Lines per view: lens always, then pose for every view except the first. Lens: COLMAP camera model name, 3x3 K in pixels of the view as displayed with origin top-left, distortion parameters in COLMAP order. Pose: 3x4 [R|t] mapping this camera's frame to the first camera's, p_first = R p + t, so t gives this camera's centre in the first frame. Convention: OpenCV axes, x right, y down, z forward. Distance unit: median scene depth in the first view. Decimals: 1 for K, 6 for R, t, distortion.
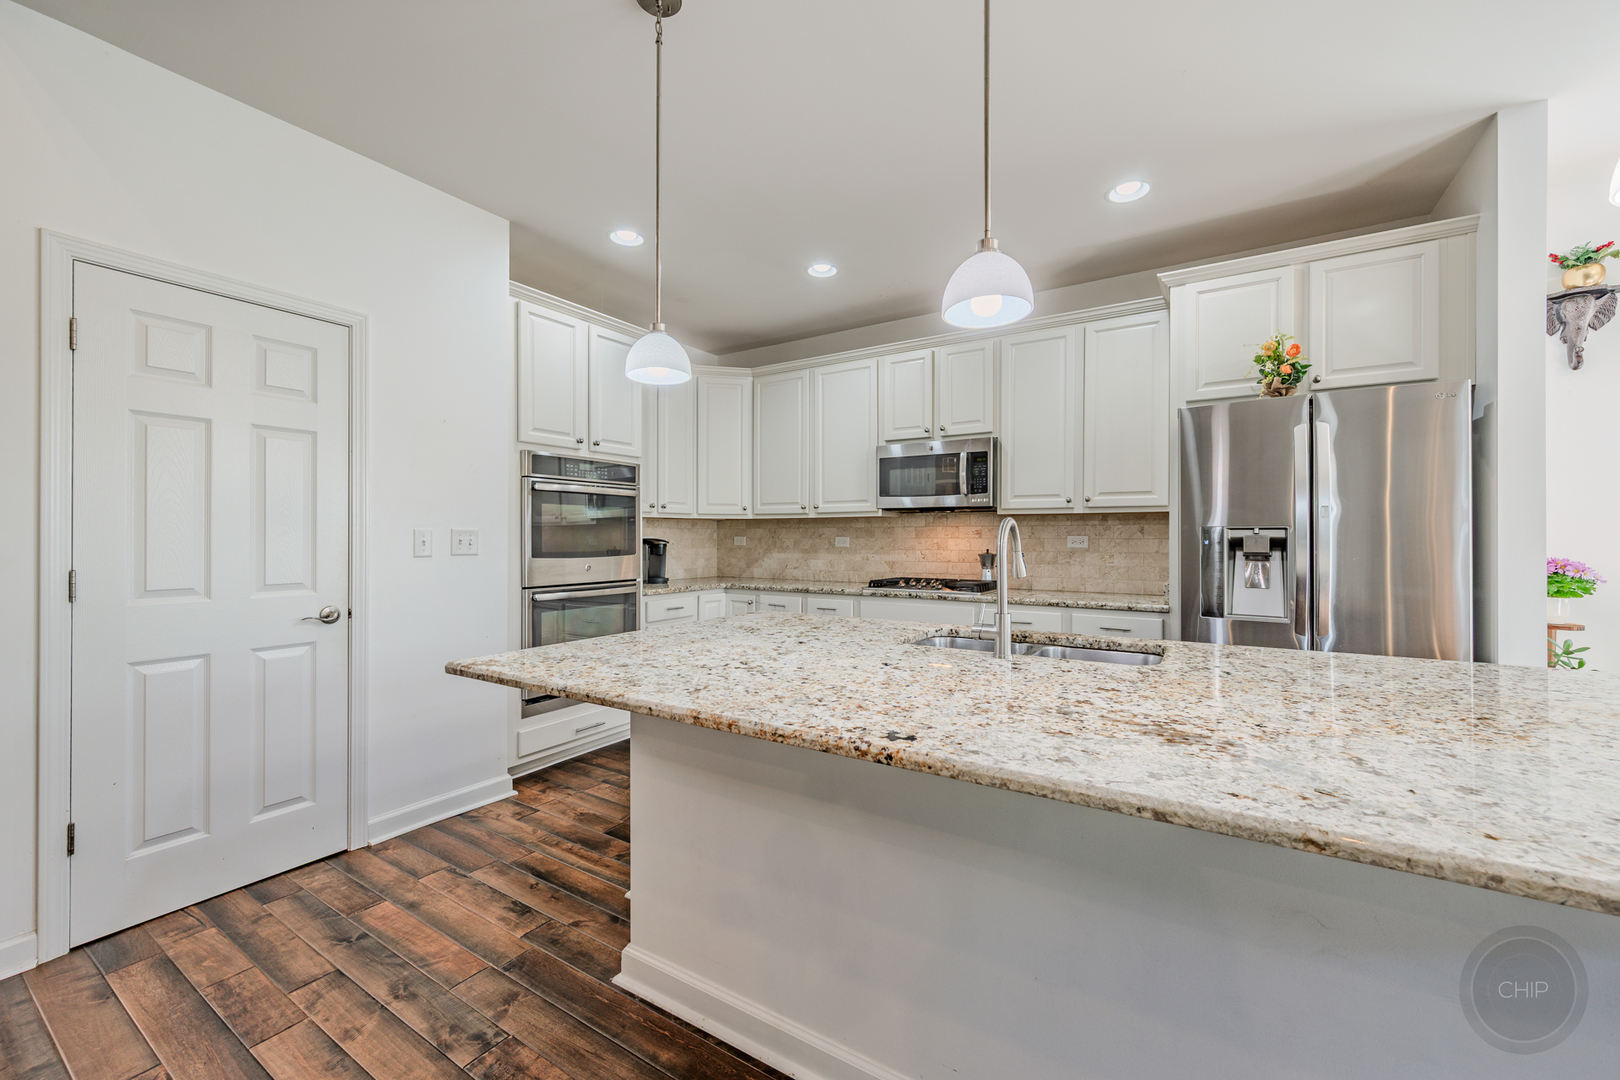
lens RADIAL K [[639.2, 0, 823.7], [0, 639.2, 537.9], [0, 0, 1]] dist [0.002042, 0.000000]
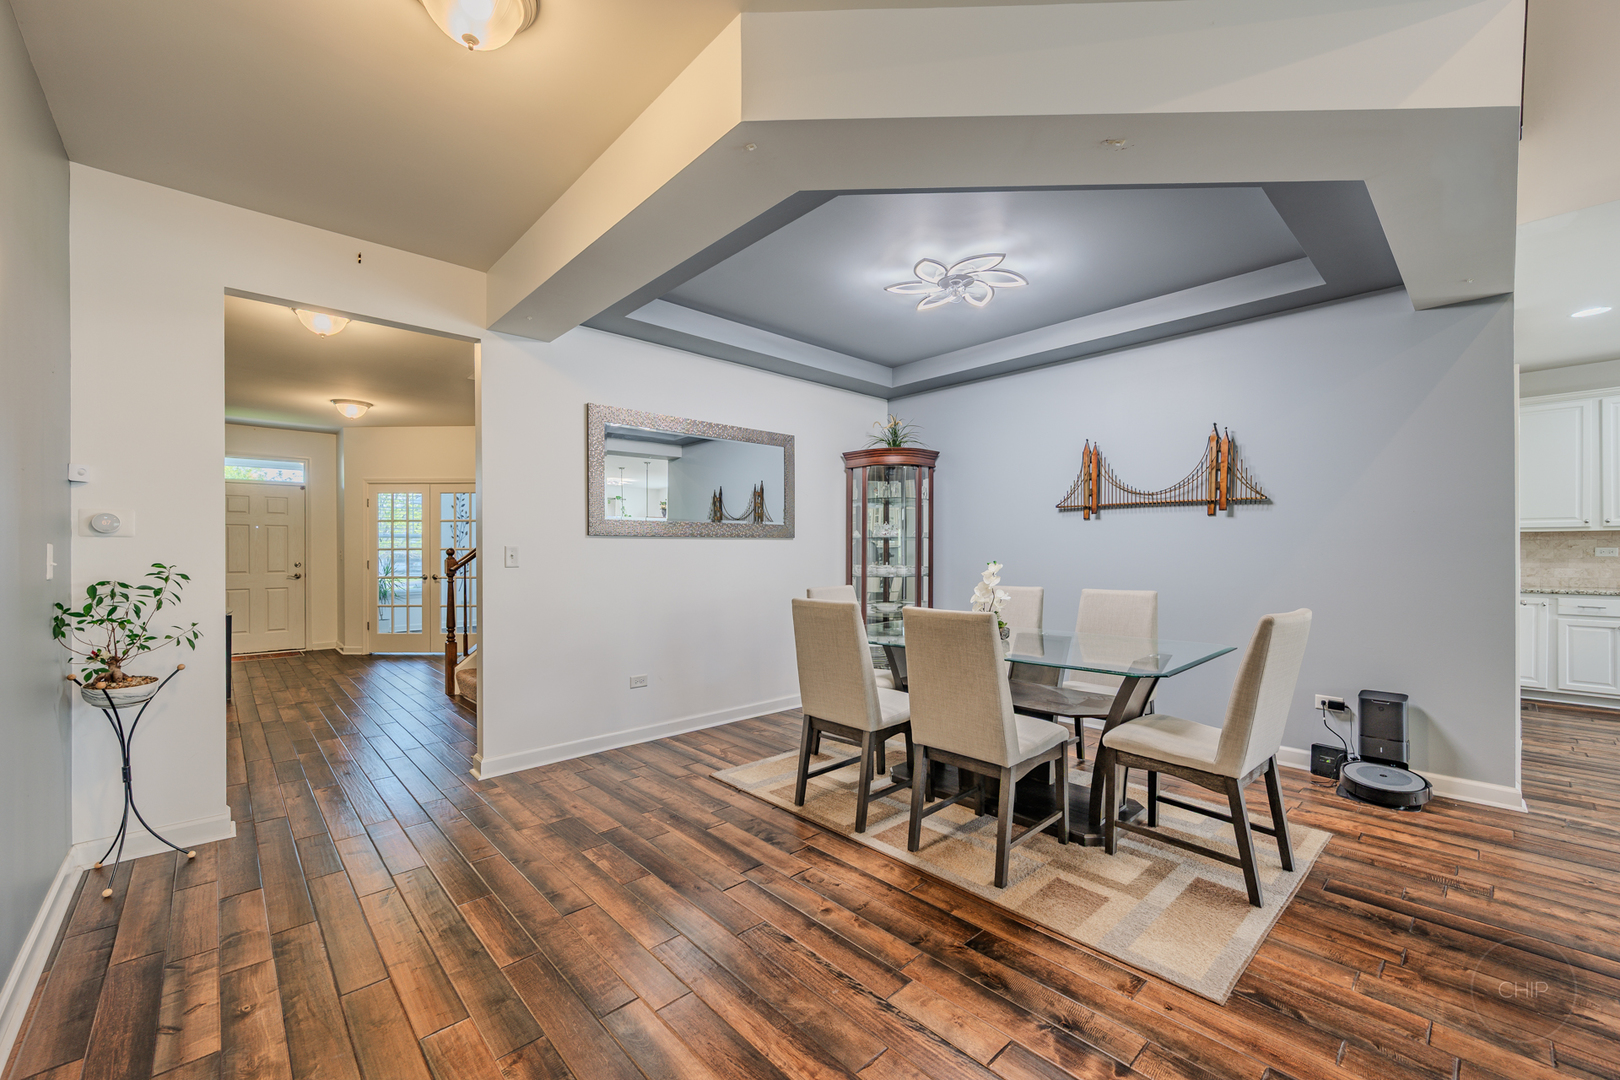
lens RADIAL K [[639.2, 0, 809.3], [0, 639.2, 550.6], [0, 0, 1]] dist [0.002042, 0.000000]
pose [[0.966405, -0.006308, -0.256945, -1.215437], [0.005800, 0.999979, -0.002735, -0.001551], [0.256957, 0.001153, 0.966422, -0.514696]]
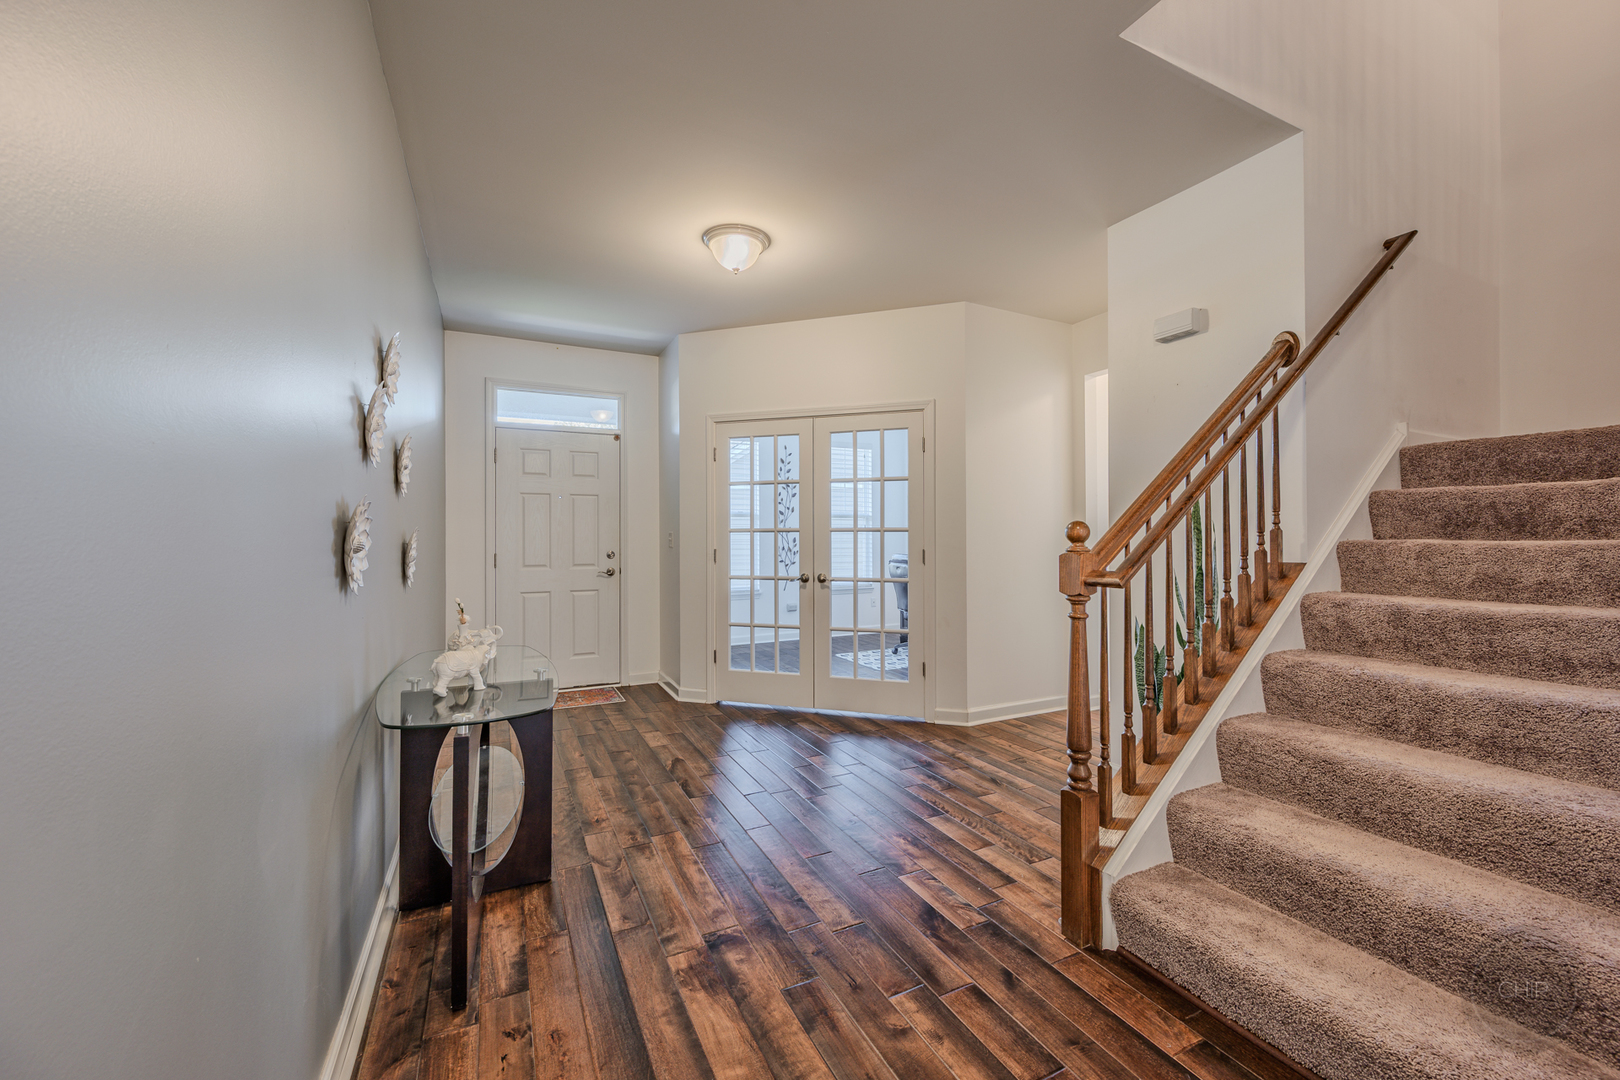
lens RADIAL K [[639.2, 0, 818.0], [0, 639.2, 535.0], [0, 0, 1]] dist [0.002042, 0.000000]
pose [[0.857177, -0.007897, -0.514961, -2.237373], [0.006262, 0.999968, -0.004913, -0.003790], [0.514983, 0.000986, 0.857200, 0.105295]]
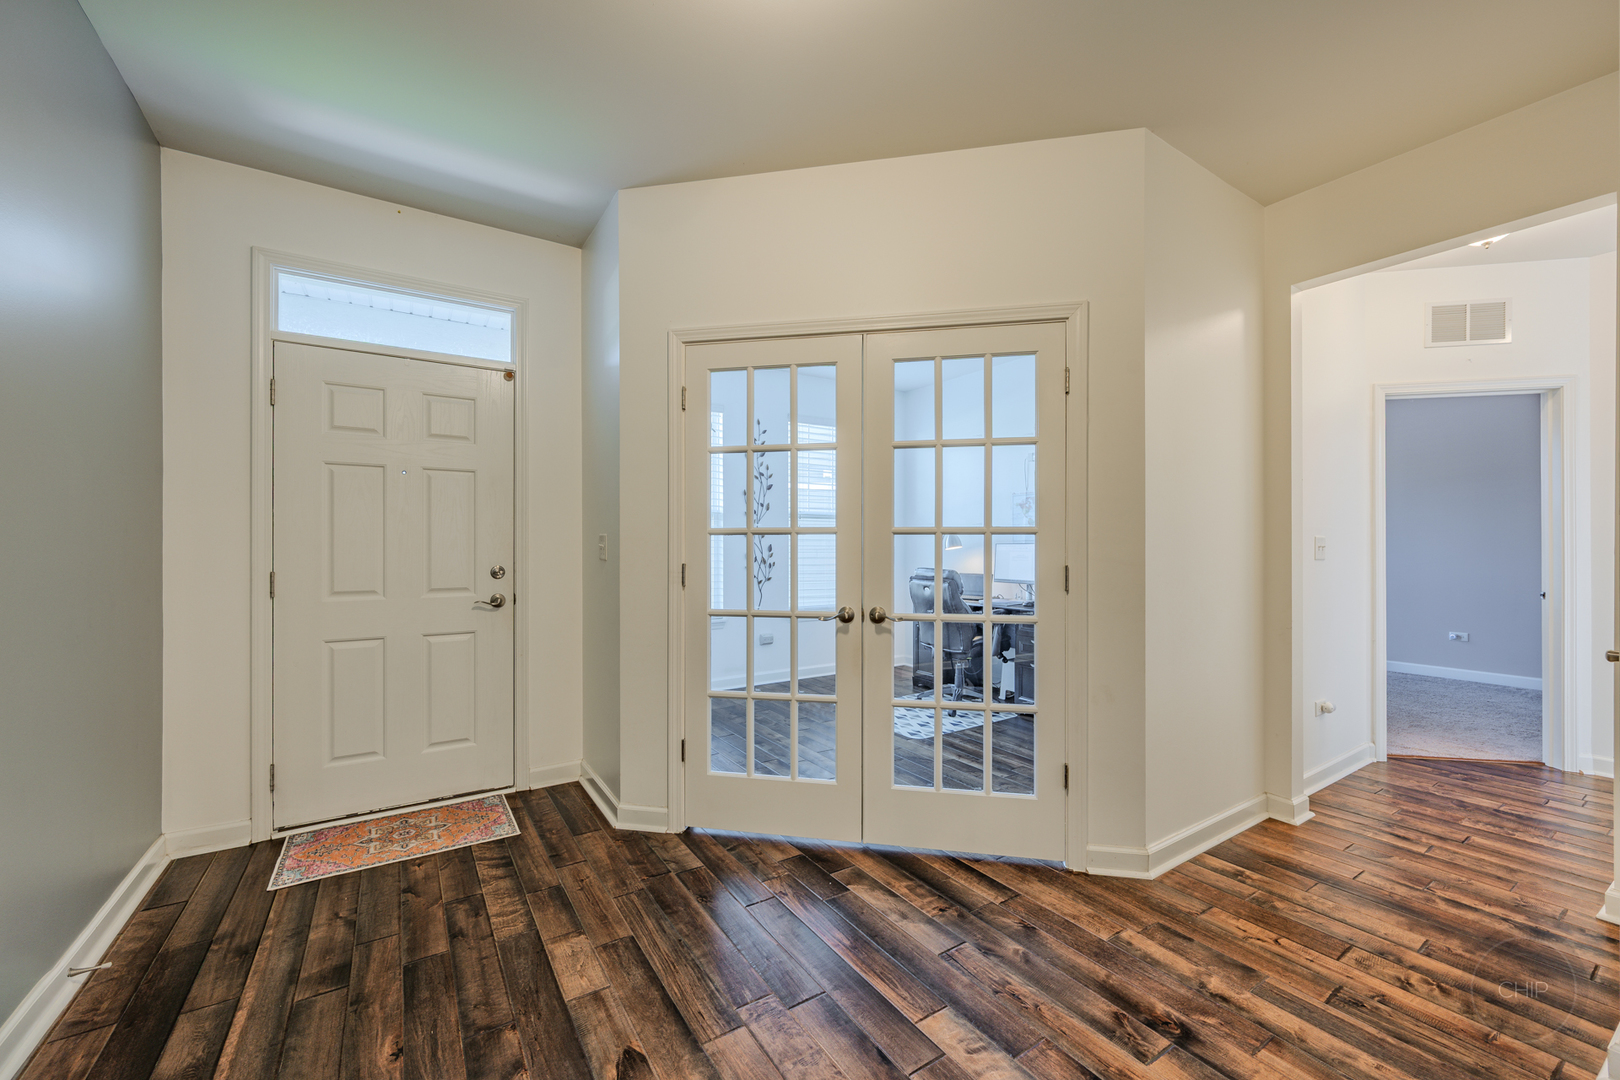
lens RADIAL K [[639.2, 0, 816.3], [0, 639.2, 544.4], [0, 0, 1]] dist [0.002042, 0.000000]
pose [[0.910740, -0.003407, -0.412965, -2.599145], [0.002947, 0.999994, -0.001750, -0.003506], [0.412969, 0.000377, 0.910745, 0.458513]]
